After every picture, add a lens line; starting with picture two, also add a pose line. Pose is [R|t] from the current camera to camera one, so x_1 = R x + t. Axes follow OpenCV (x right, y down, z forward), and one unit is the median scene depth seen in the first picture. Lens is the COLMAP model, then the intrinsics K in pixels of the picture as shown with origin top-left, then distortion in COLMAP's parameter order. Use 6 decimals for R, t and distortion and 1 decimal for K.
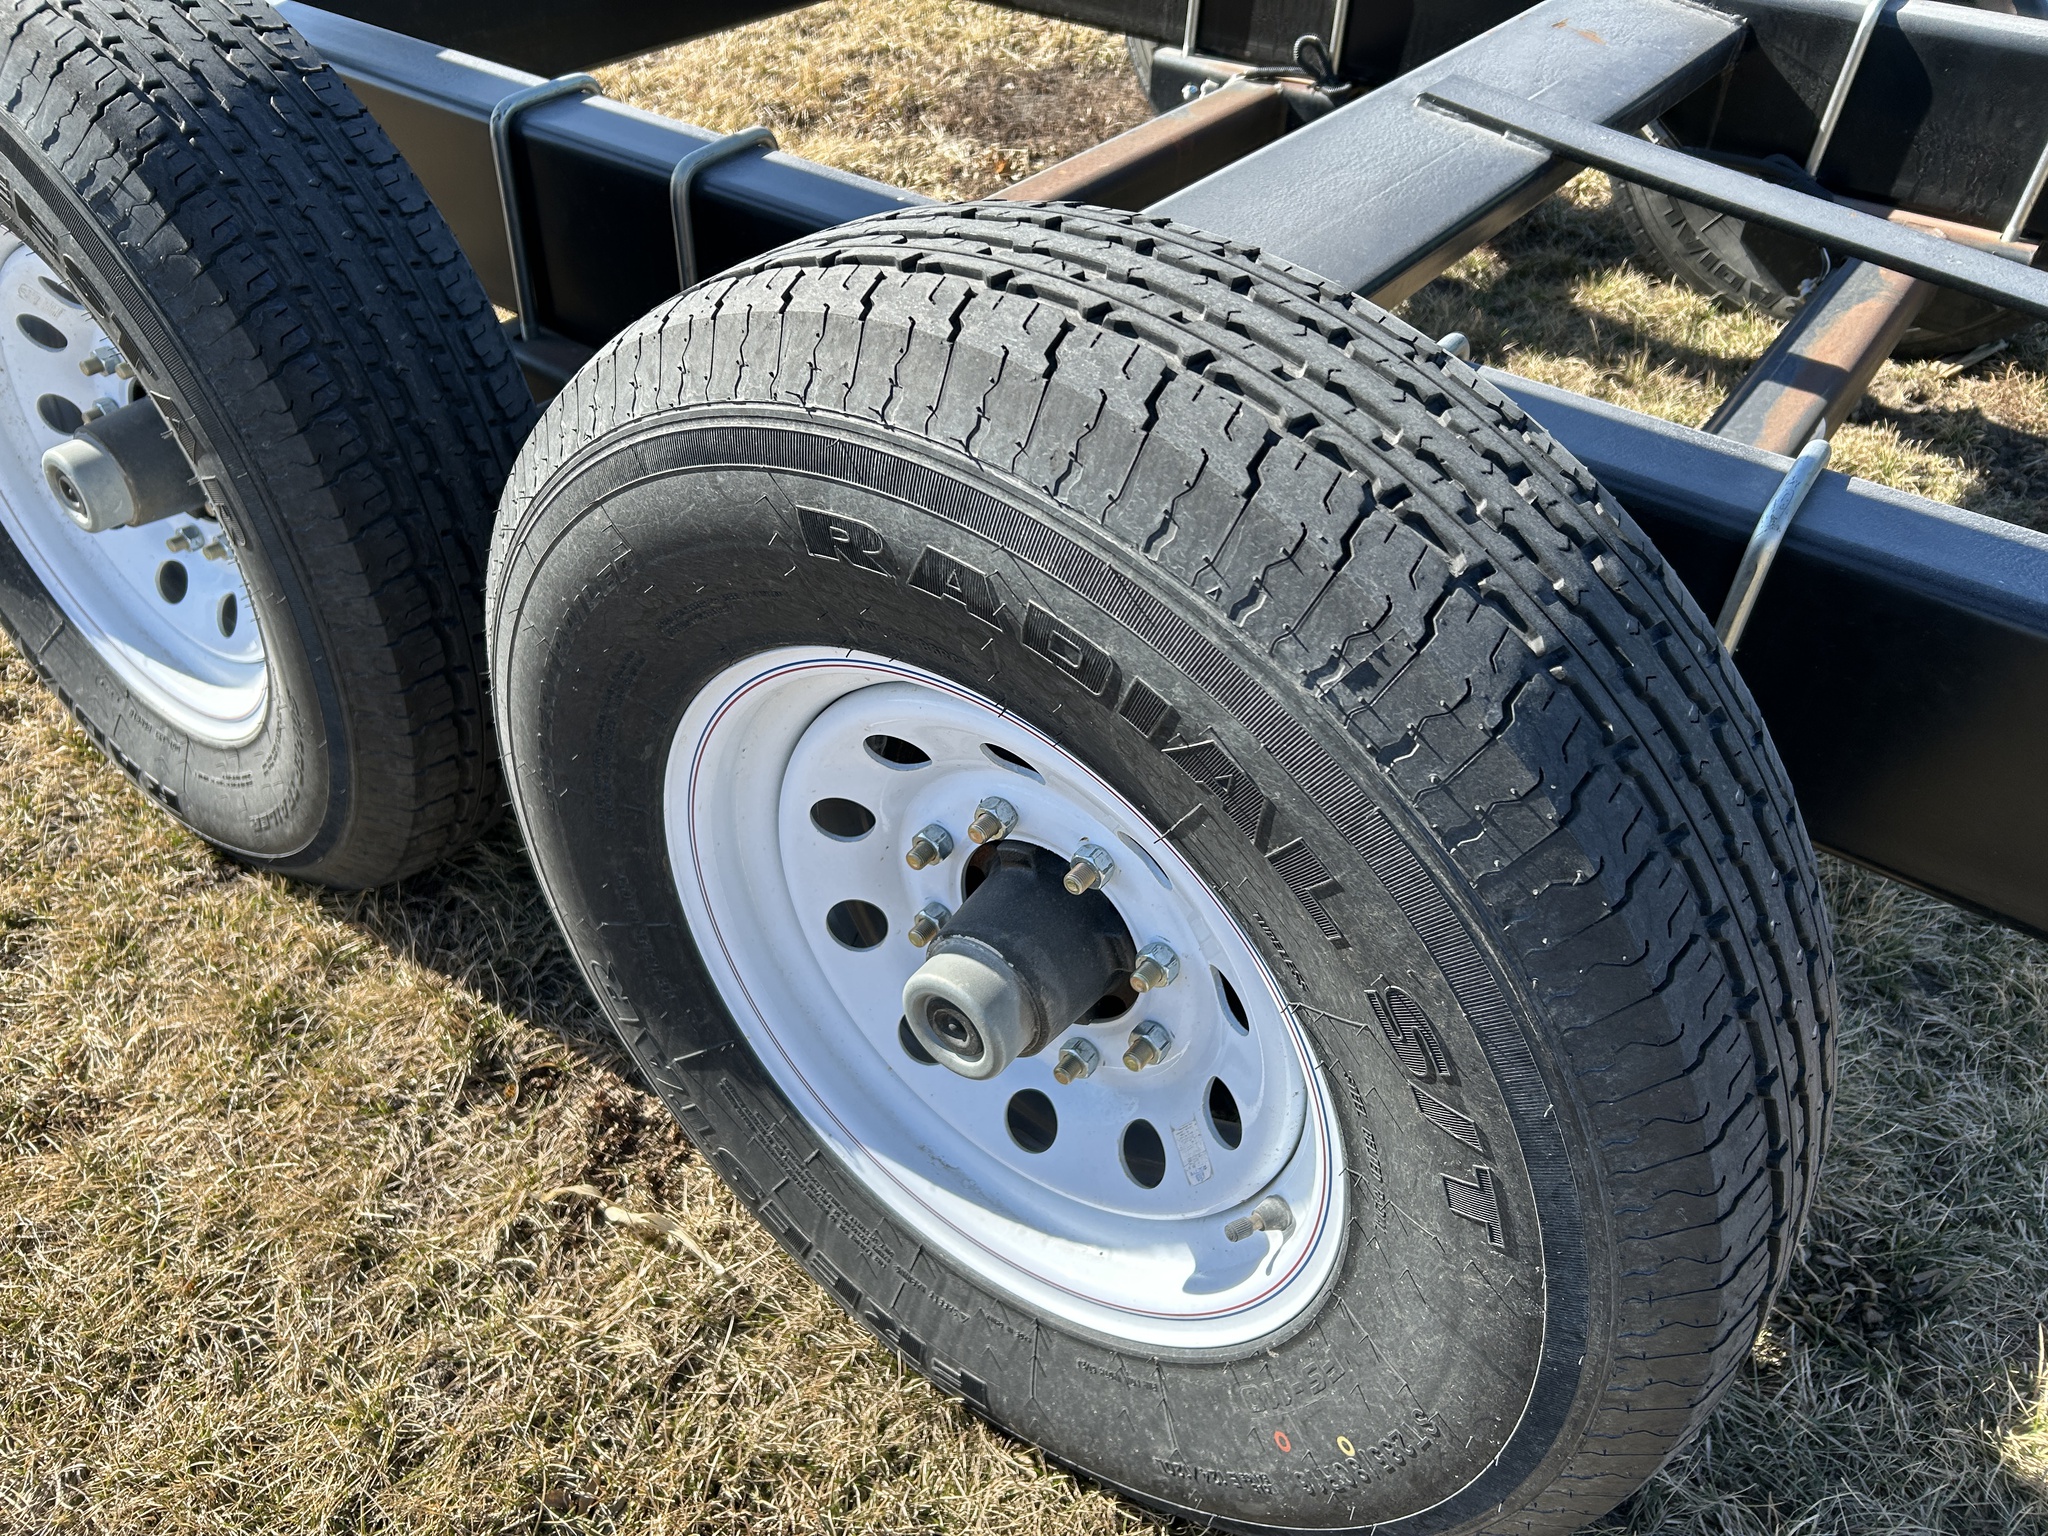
lens RADIAL K [[1558.9, 0, 1024.9], [0, 1558.9, 774.0], [0, 0, 1]] dist [0.038277, -0.047202]
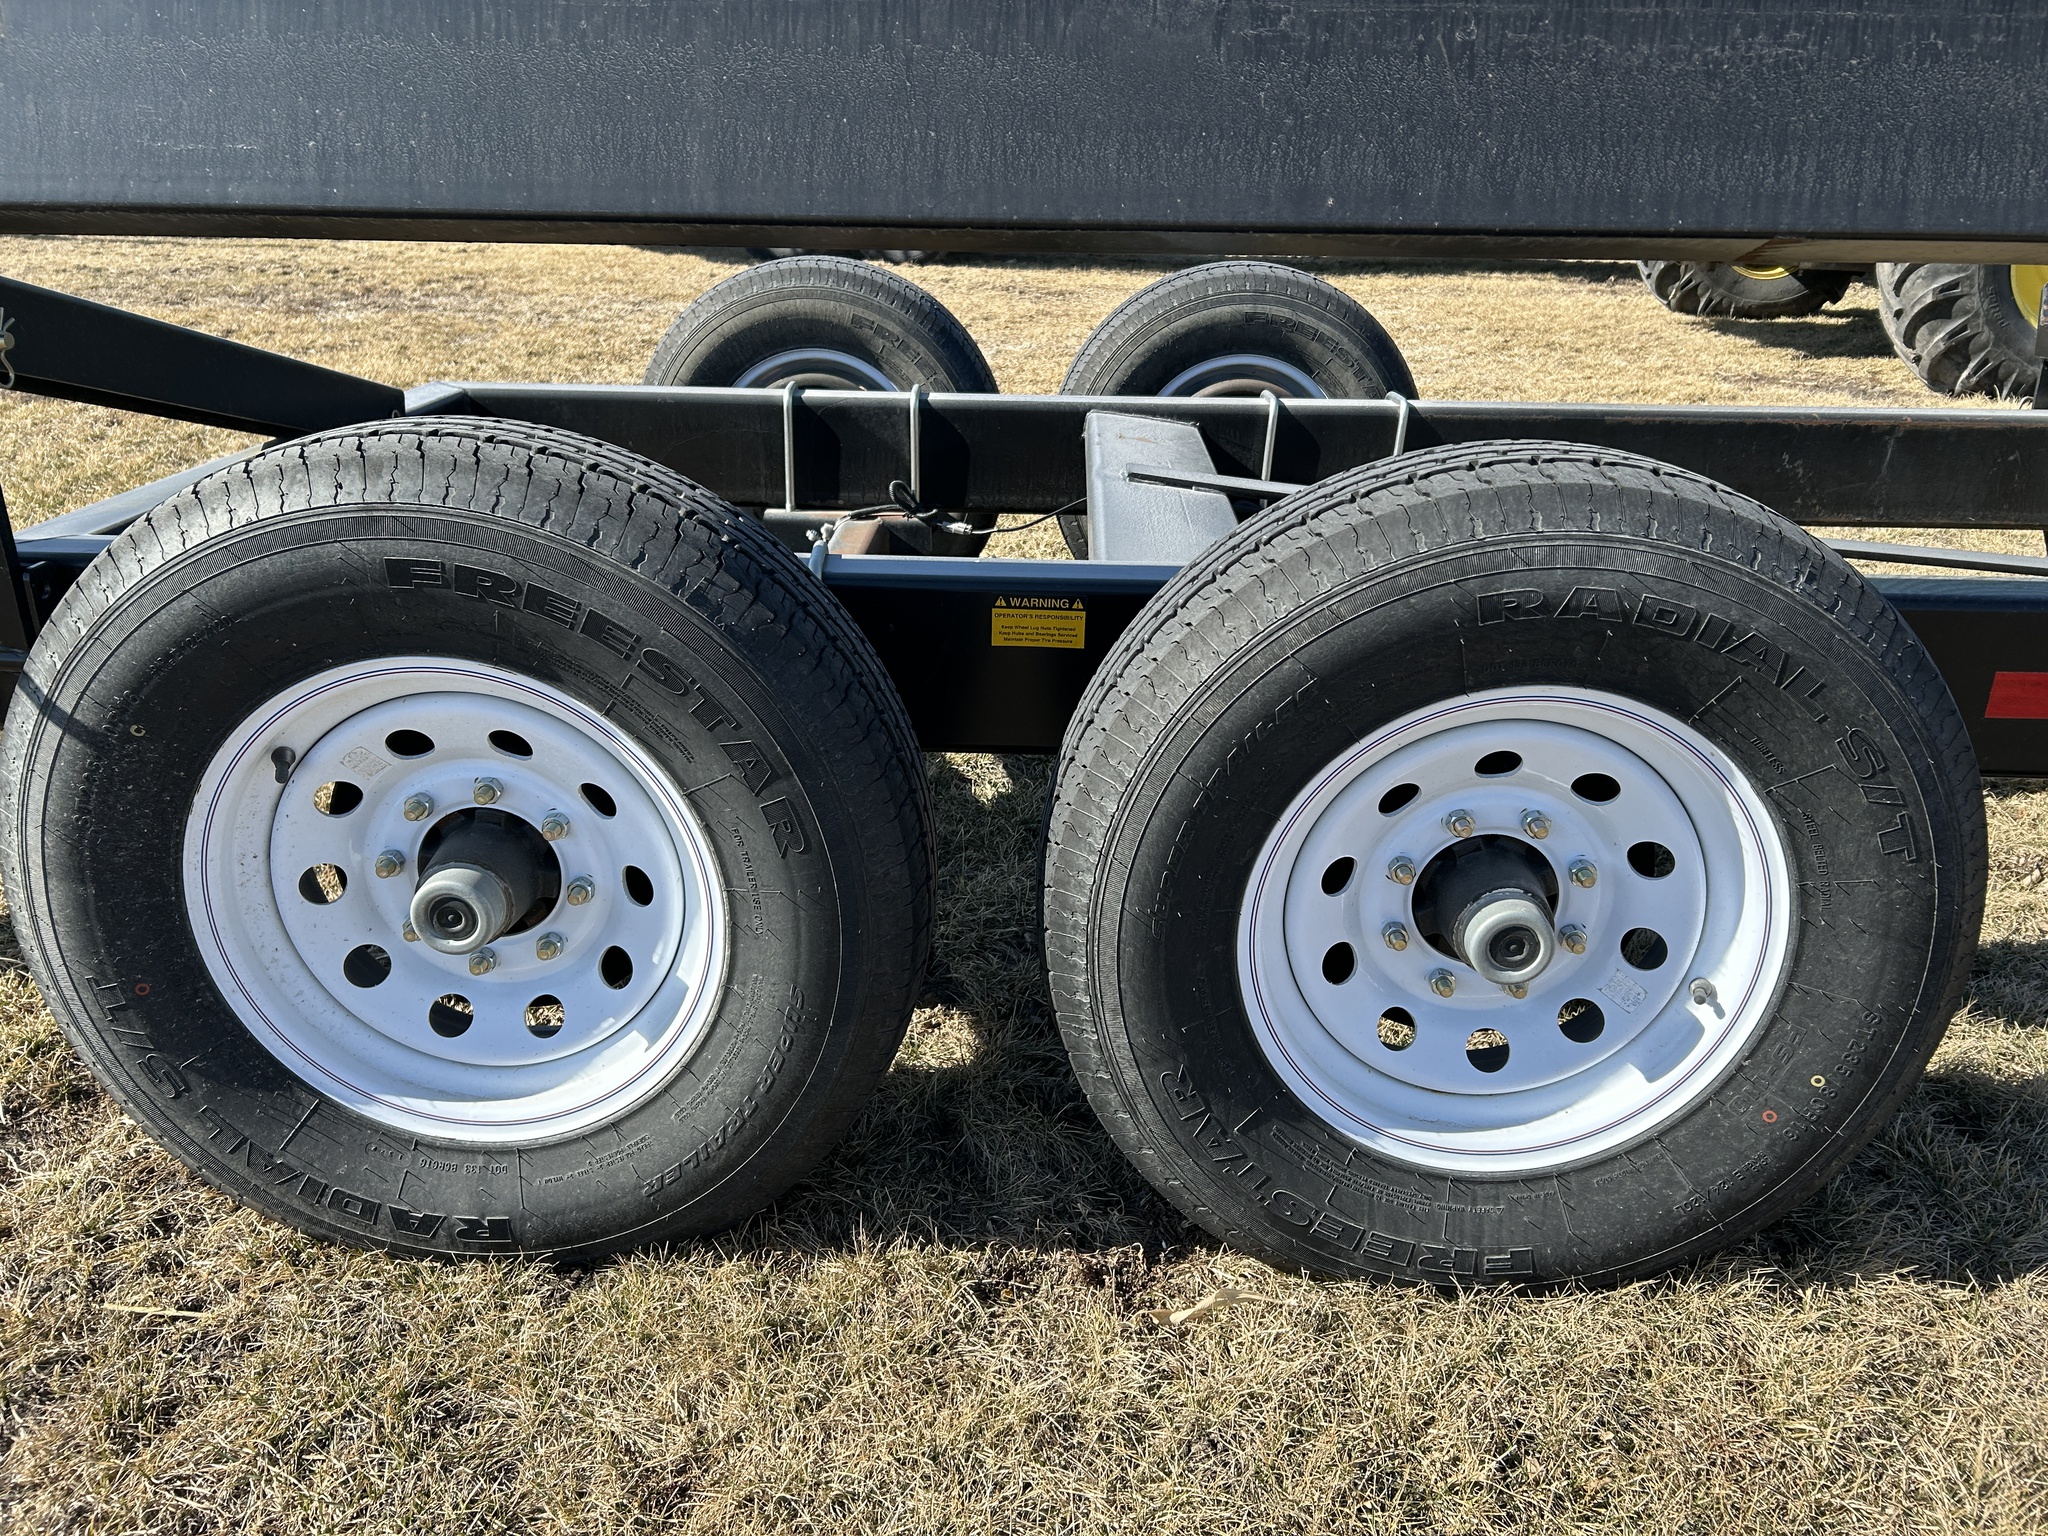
lens RADIAL K [[1558.9, 0, 1027.1], [0, 1558.9, 762.5], [0, 0, 1]] dist [0.038277, -0.047202]
pose [[0.807345, -0.221938, 0.546752, -1.070159], [0.380901, 0.903685, -0.195622, 0.101307], [-0.450675, 0.366193, 0.814122, -0.093433]]
